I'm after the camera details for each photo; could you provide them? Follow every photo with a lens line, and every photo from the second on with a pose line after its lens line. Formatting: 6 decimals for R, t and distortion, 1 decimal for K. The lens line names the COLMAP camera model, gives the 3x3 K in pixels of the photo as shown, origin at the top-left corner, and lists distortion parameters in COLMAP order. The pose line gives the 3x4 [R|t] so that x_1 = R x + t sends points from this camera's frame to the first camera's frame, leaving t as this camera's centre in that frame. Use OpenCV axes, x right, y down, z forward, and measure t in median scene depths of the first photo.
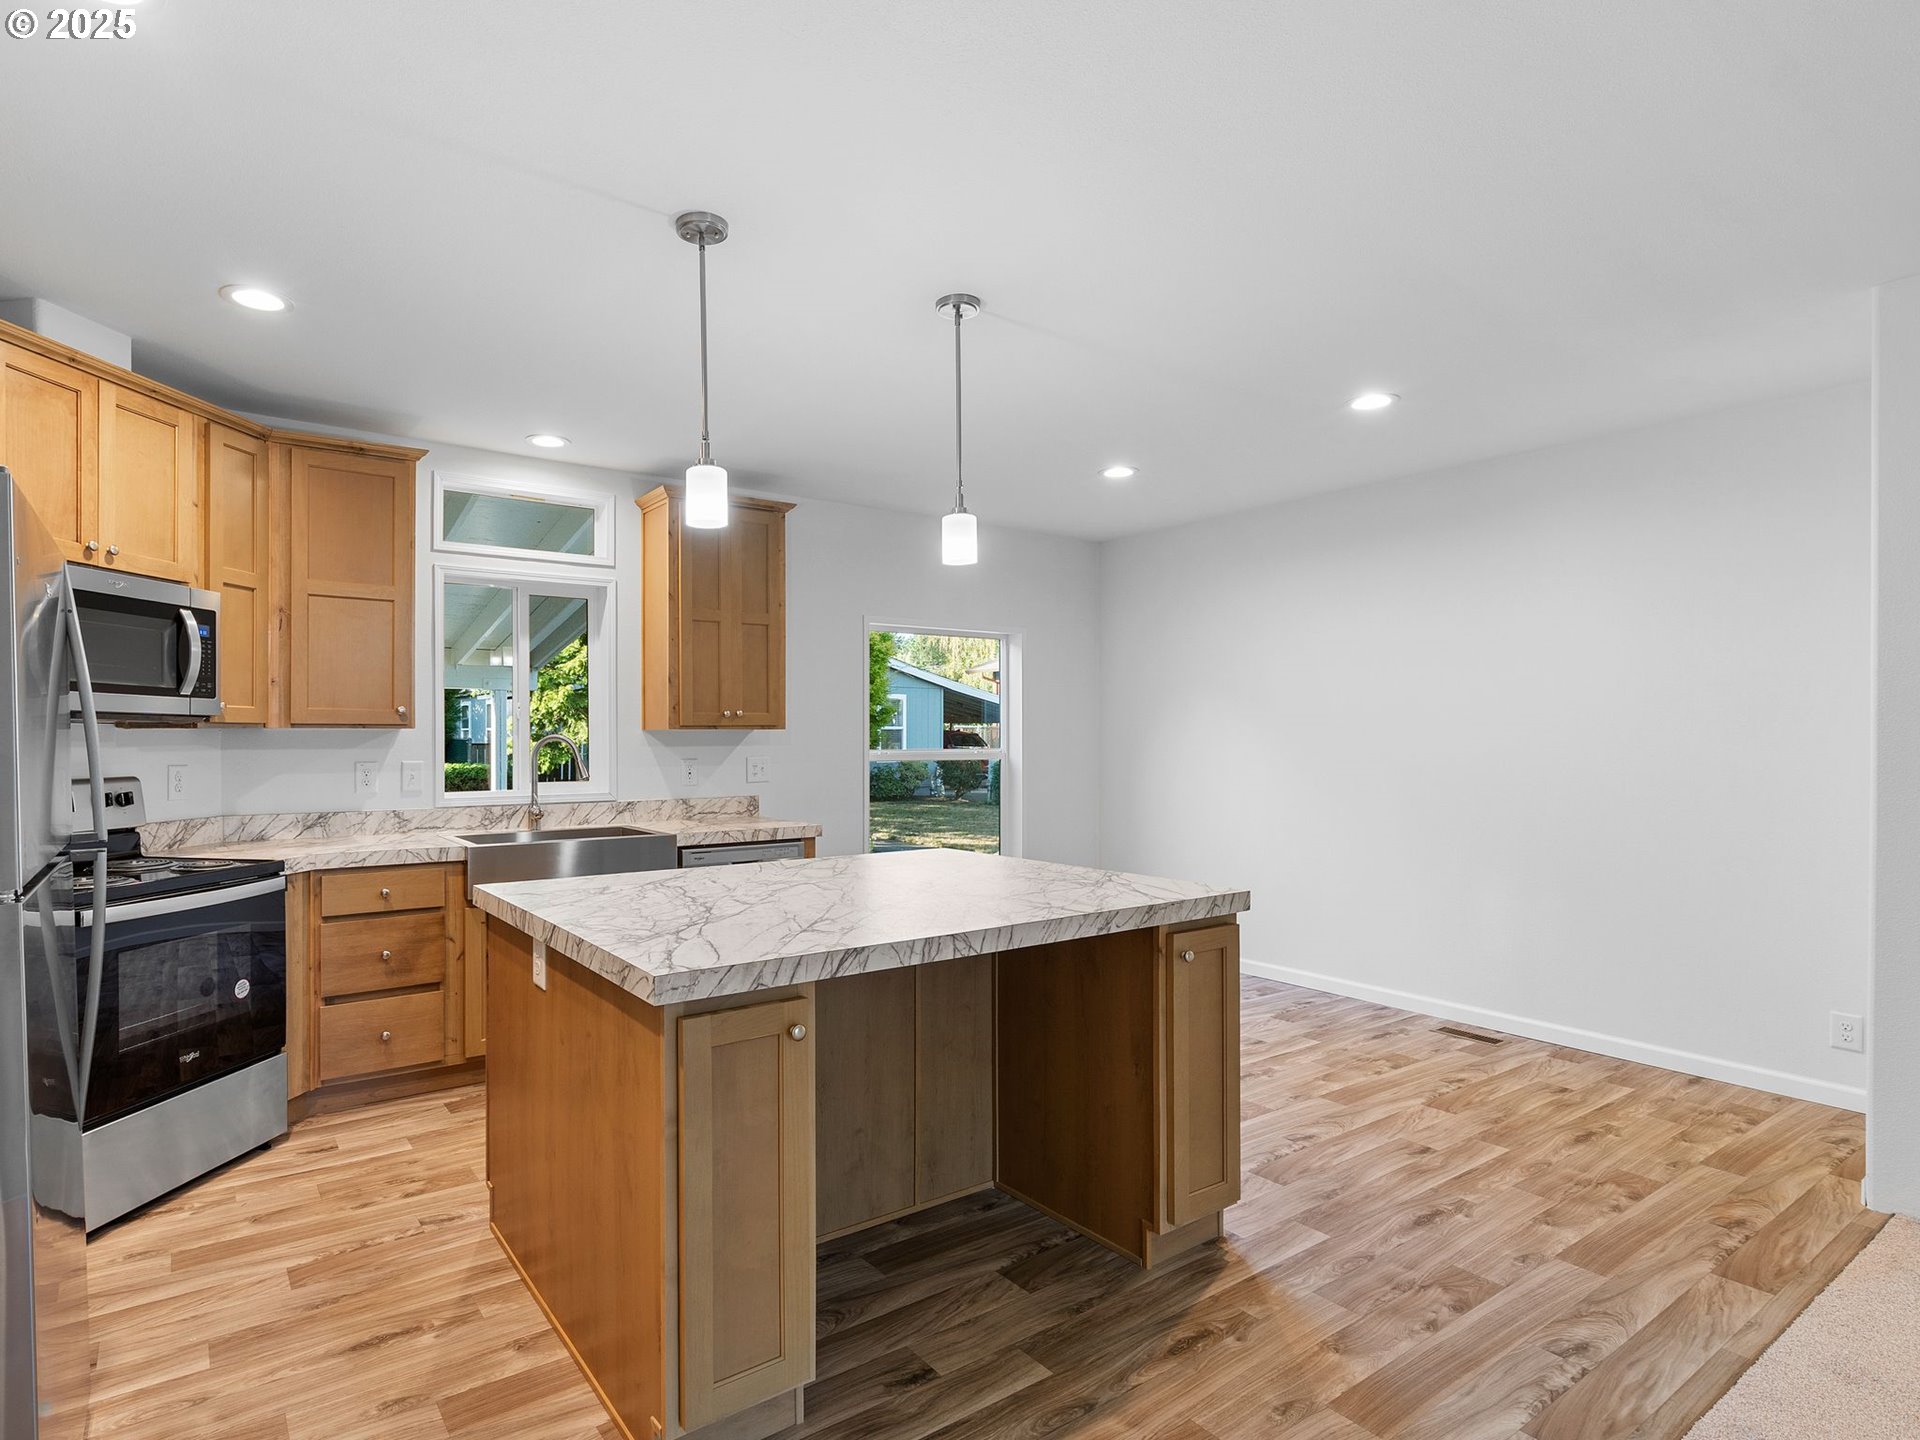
lens RADIAL K [[981.9, 0, 824.3], [0, 981.9, 763.5], [0, 0, 1]] dist [-0.006295, 0.003403]
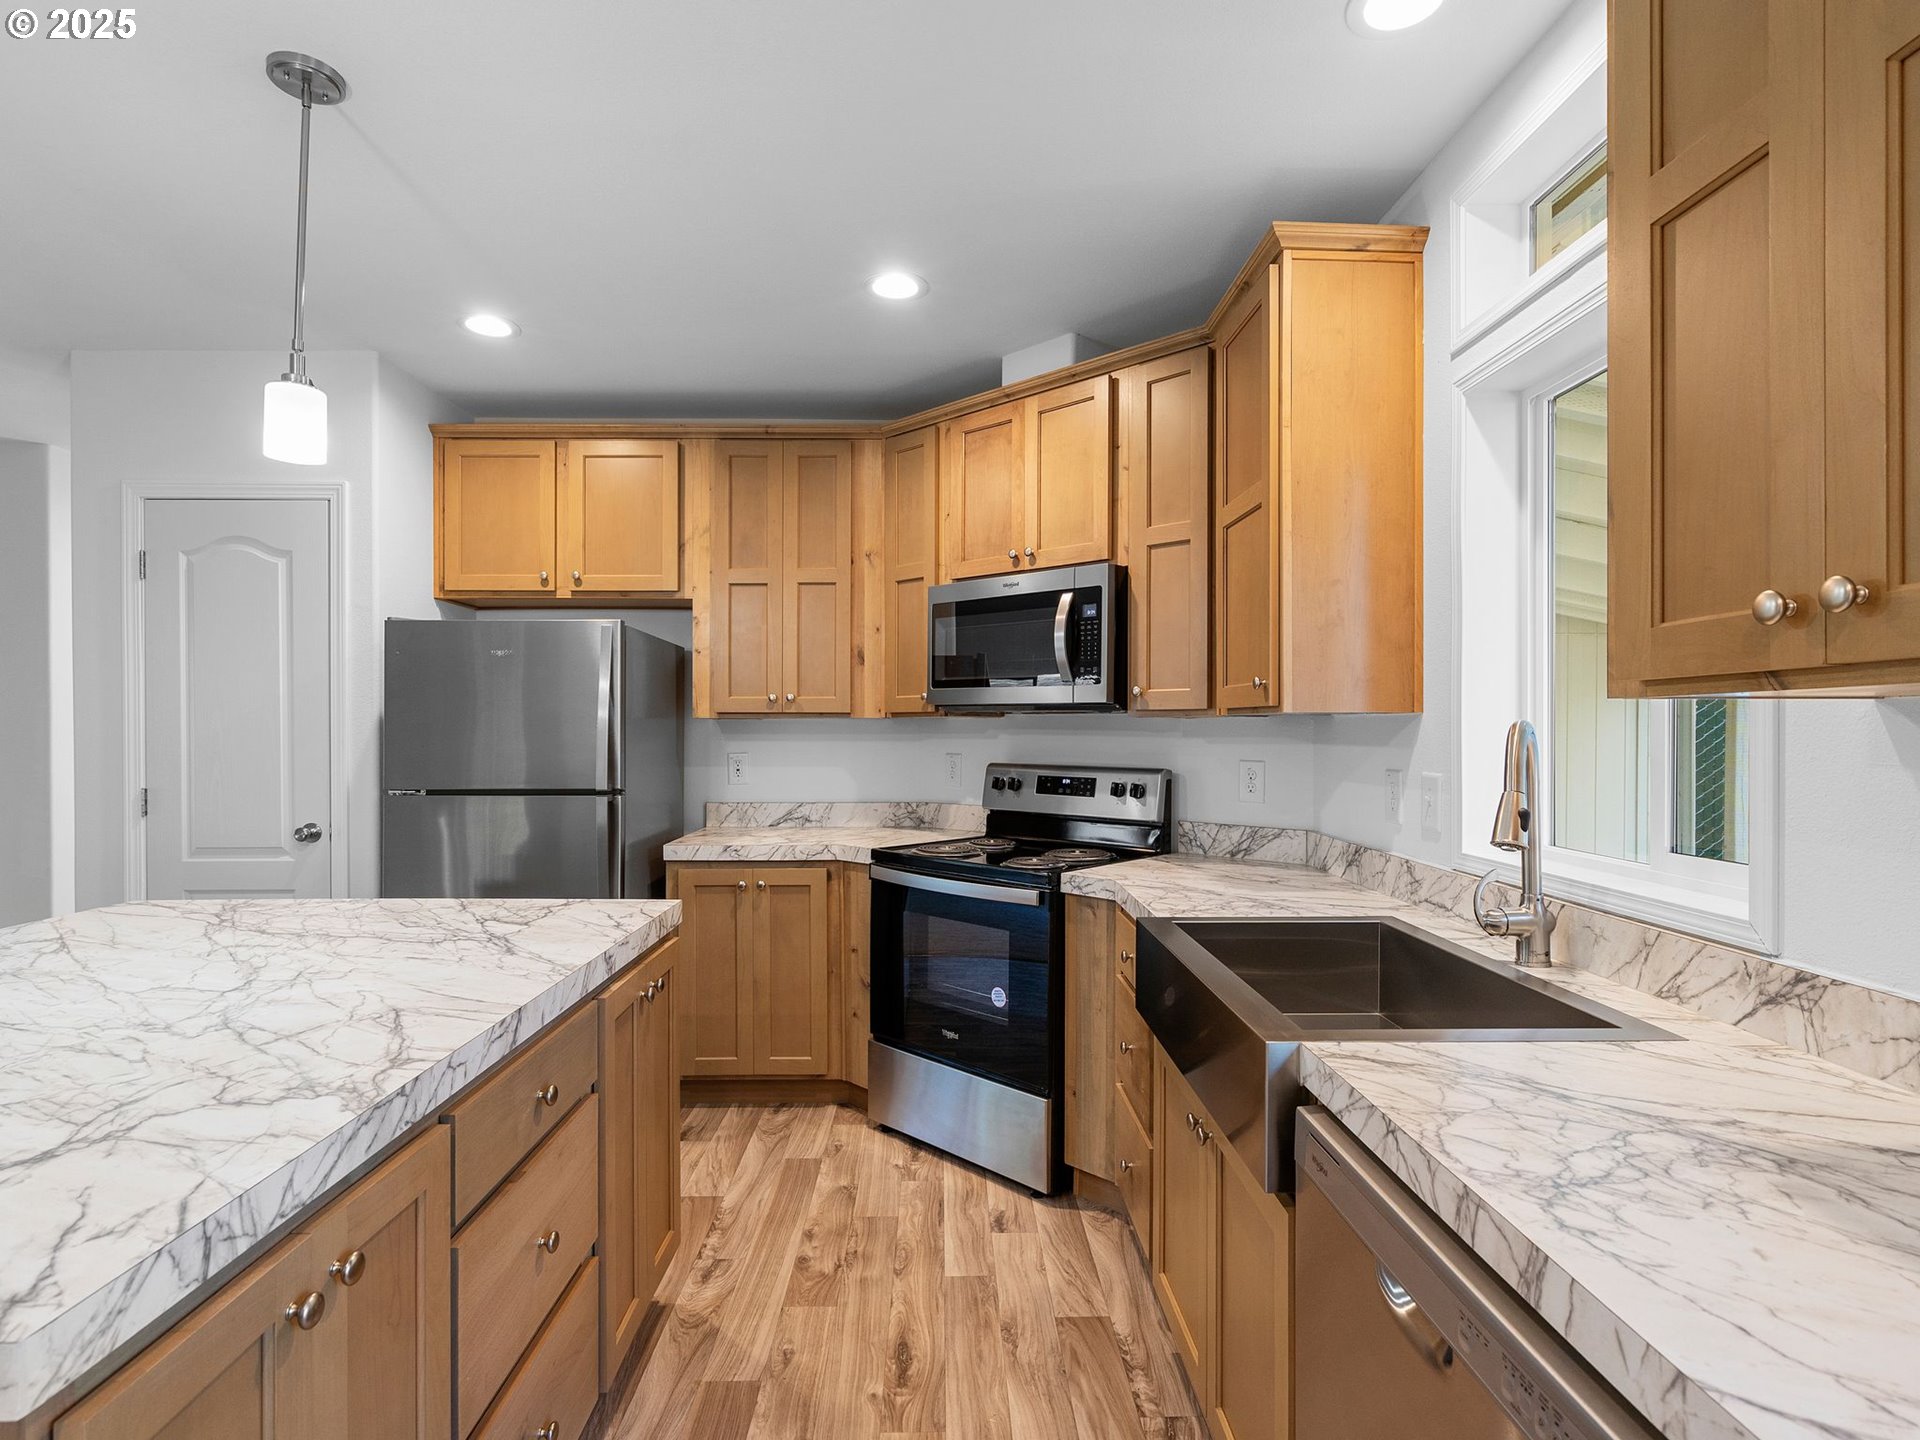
lens RADIAL K [[981.9, 0, 956.5], [0, 981.9, 744.5], [0, 0, 1]] dist [-0.006295, 0.003403]
pose [[-0.523795, 0.016362, -0.851687, 0.198425], [-0.021091, 0.999260, 0.032168, -0.035870], [0.851583, 0.034812, -0.523062, 1.330201]]
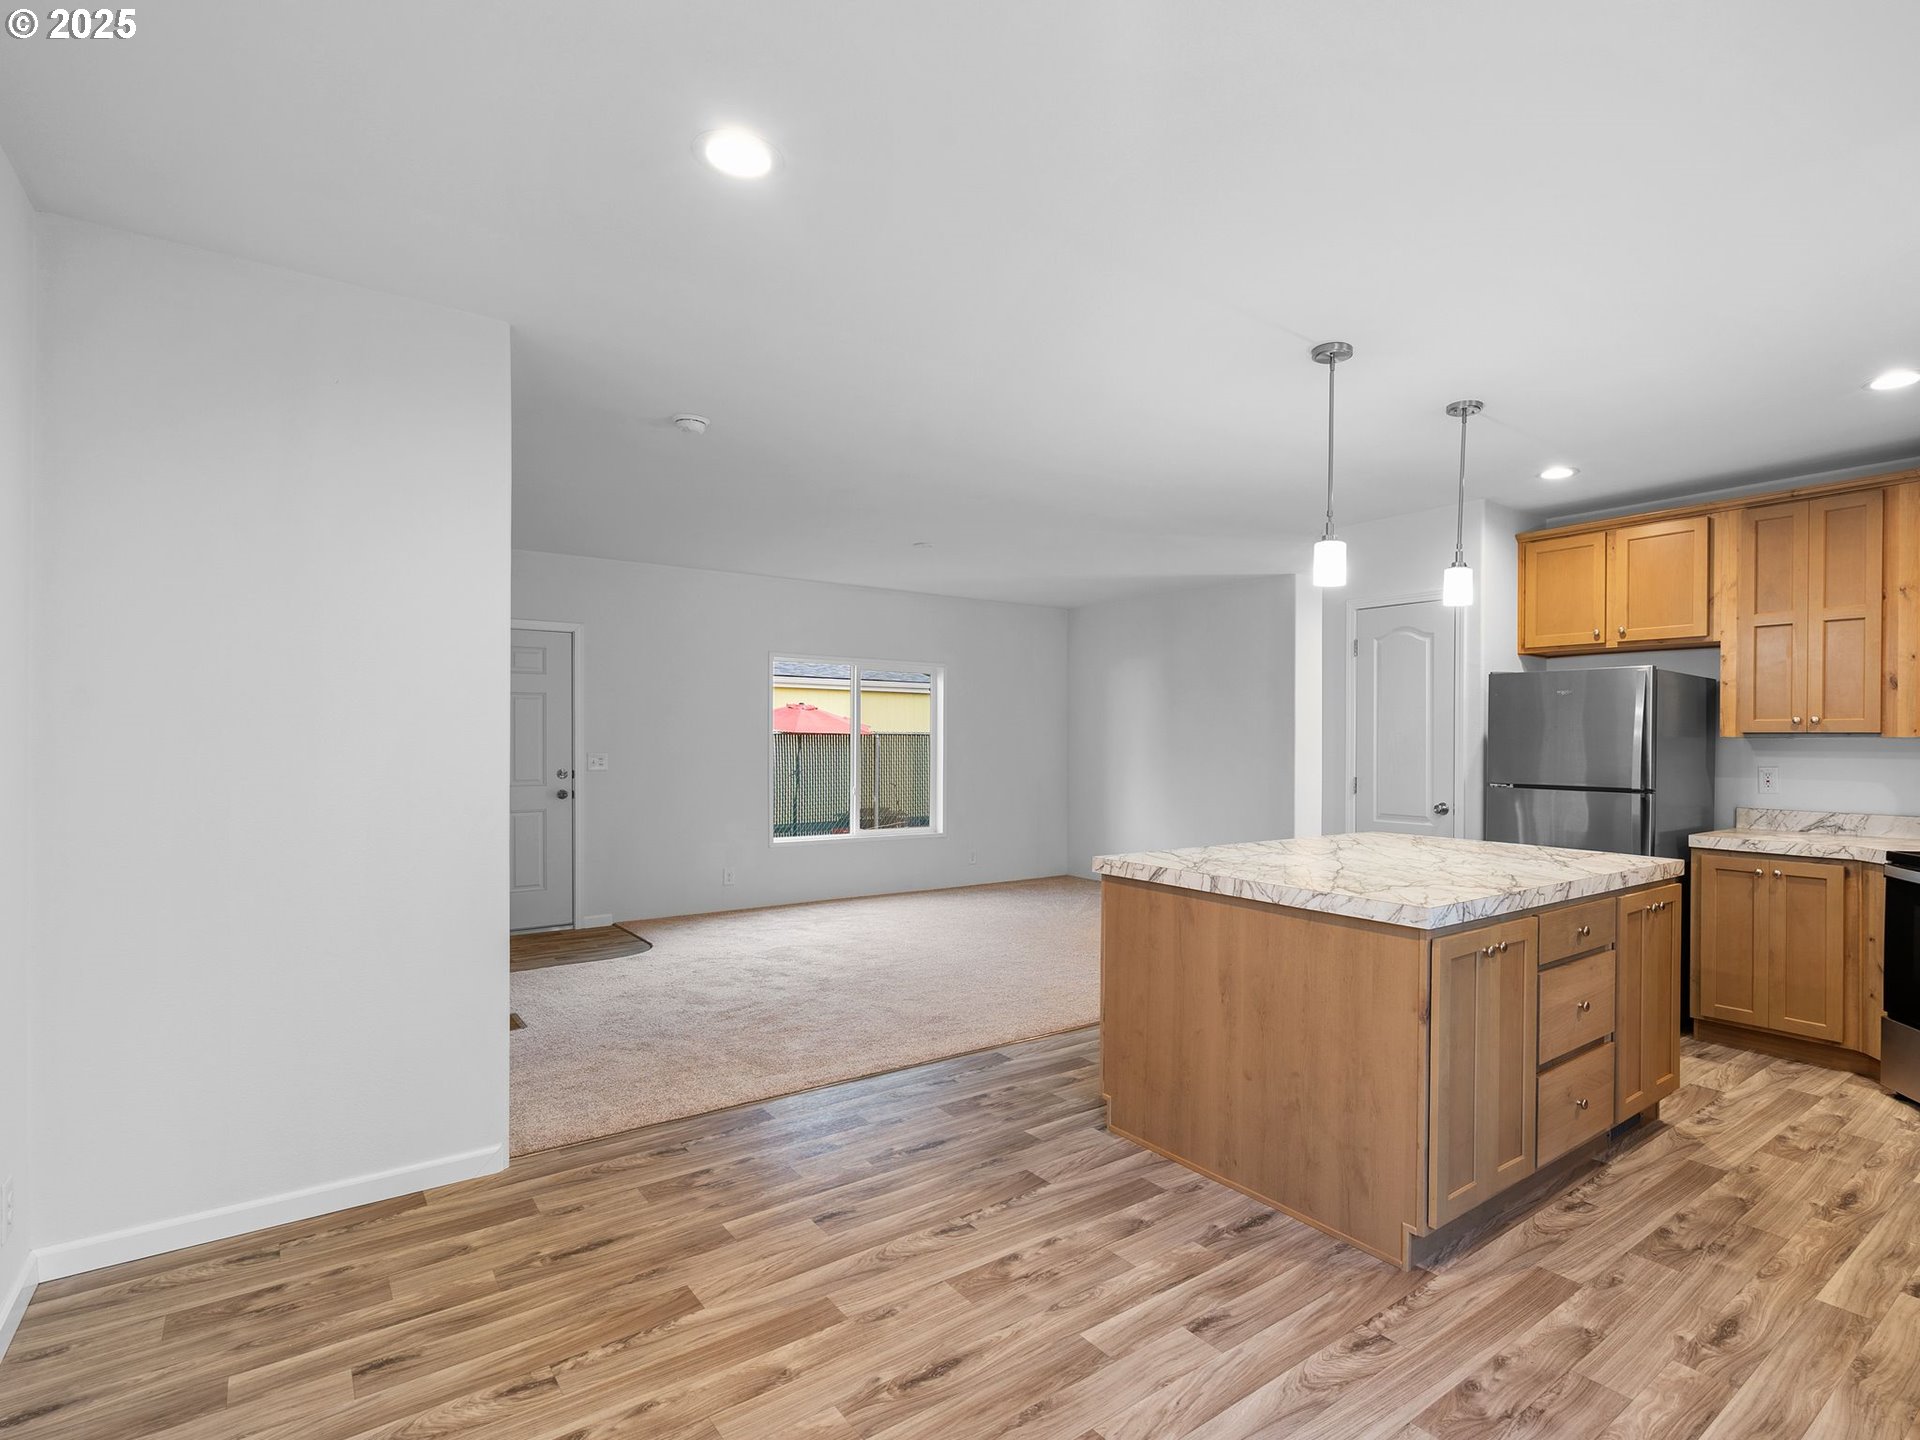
lens RADIAL K [[981.9, 0, 1076.6], [0, 981.9, 730.0], [0, 0, 1]] dist [-0.006295, 0.003403]
pose [[-0.992532, -0.005576, -0.121857, 0.478301], [-0.007673, 0.999830, 0.016749, -0.049882], [0.121743, 0.017559, -0.992406, 1.757576]]
